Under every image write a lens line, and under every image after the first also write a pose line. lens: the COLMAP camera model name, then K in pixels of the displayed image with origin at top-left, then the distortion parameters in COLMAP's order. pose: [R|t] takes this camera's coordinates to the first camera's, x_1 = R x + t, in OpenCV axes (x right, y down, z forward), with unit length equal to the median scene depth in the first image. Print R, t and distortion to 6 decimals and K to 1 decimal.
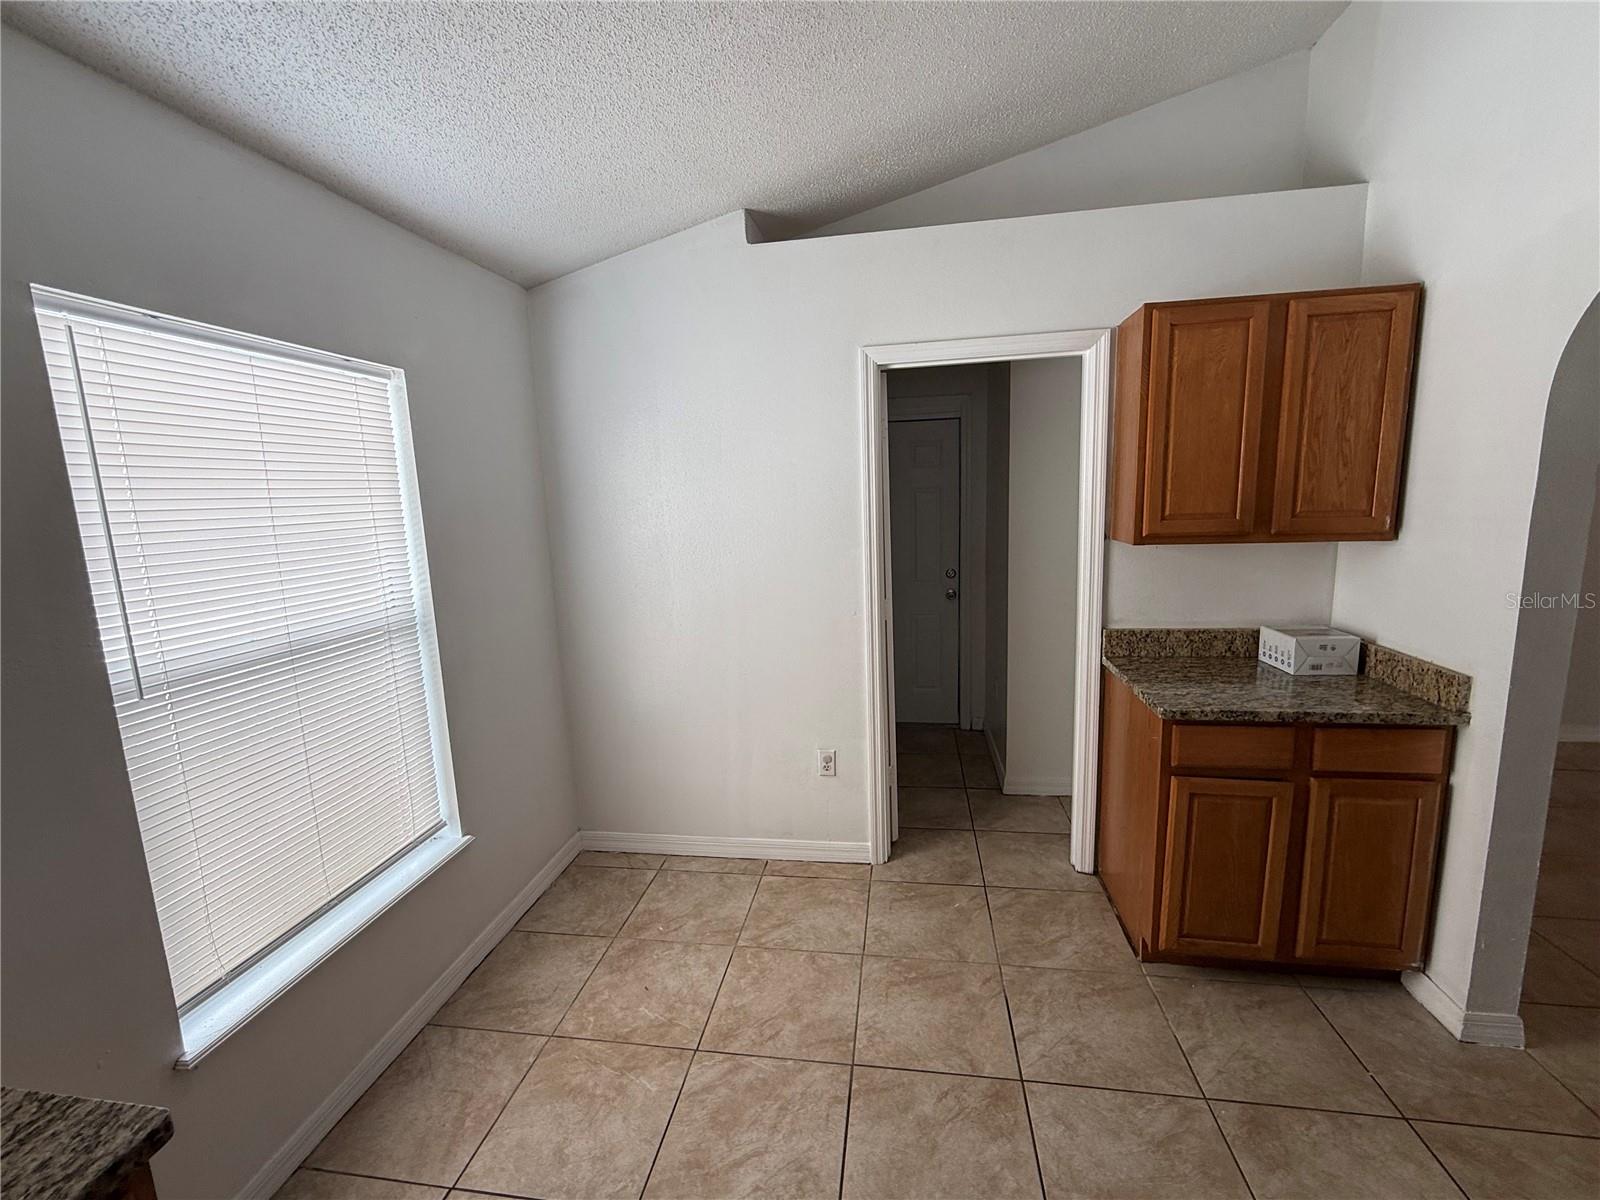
lens RADIAL K [[675.4, 0, 797.1], [0, 675.4, 600.7], [0, 0, 1]] dist [0.001296, 0.000319]
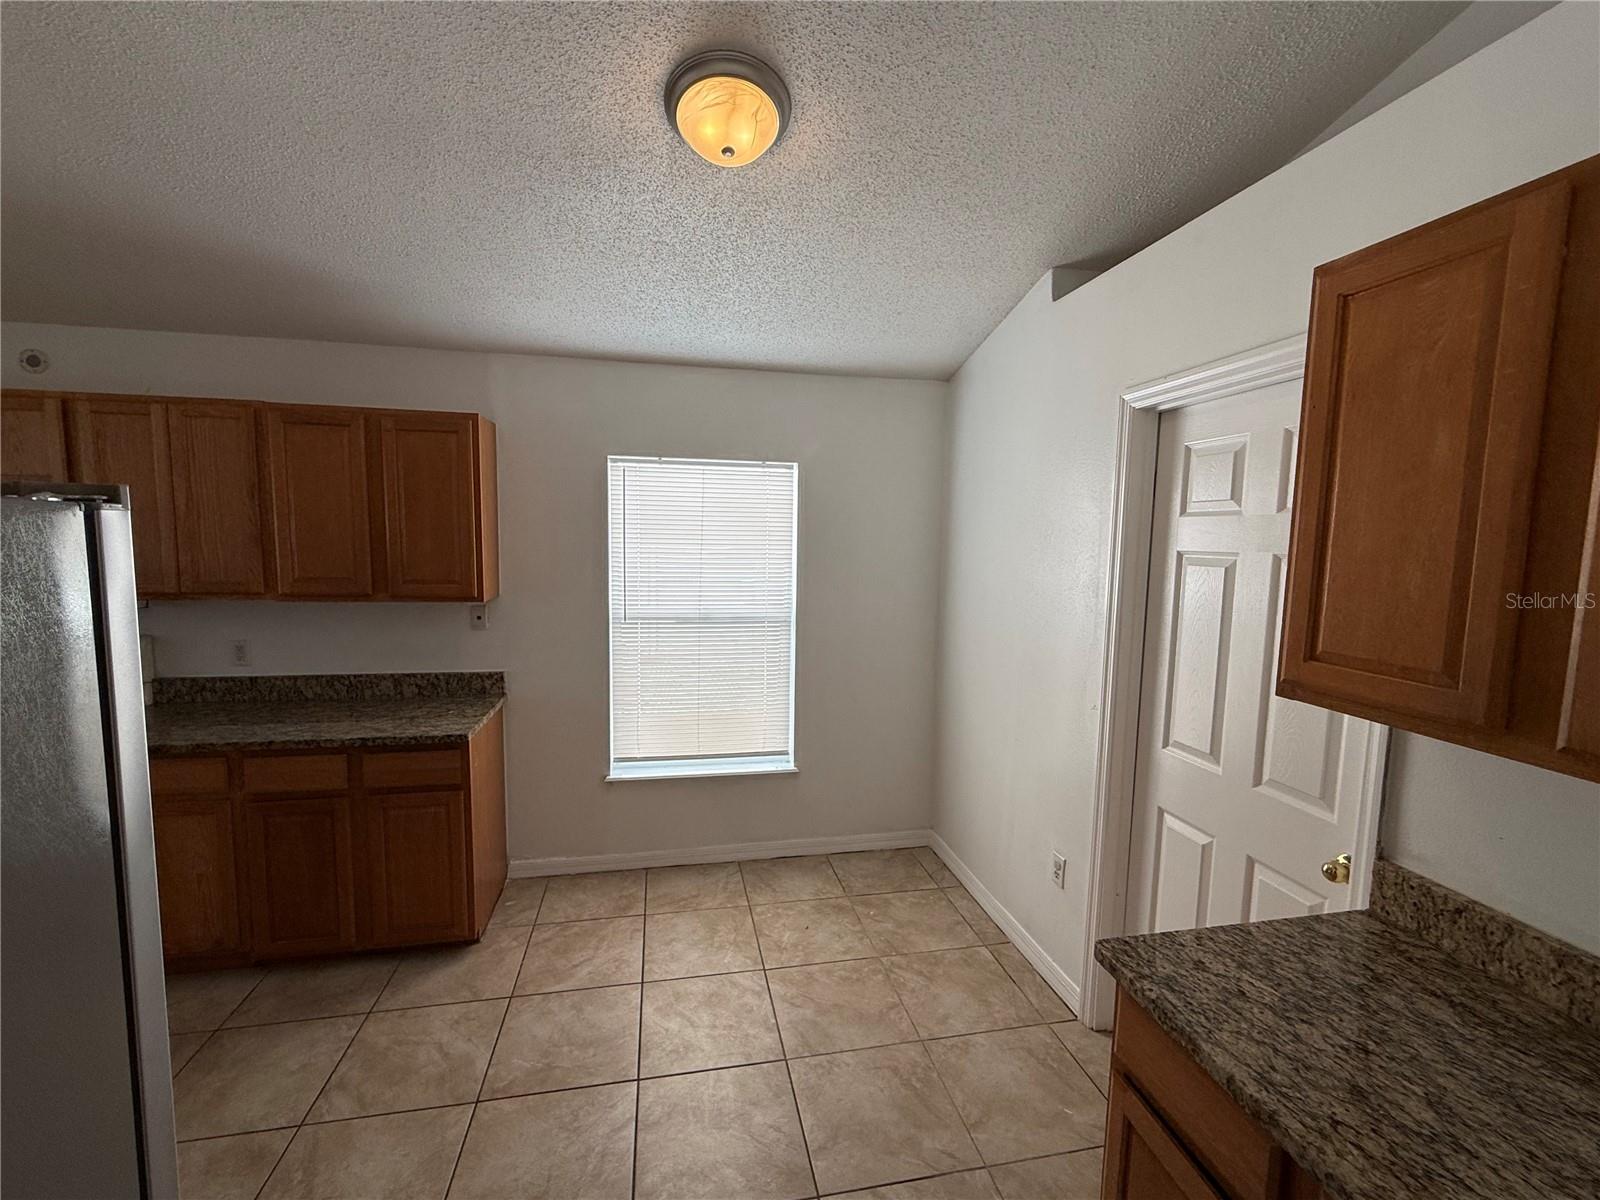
lens RADIAL K [[675.4, 0, 794.4], [0, 675.4, 603.3], [0, 0, 1]] dist [0.001296, 0.000319]
pose [[0.347140, 0.139640, -0.927359, 0.873180], [-0.178459, 0.980620, 0.080857, -0.131665], [0.920677, 0.137427, 0.365332, 0.420633]]
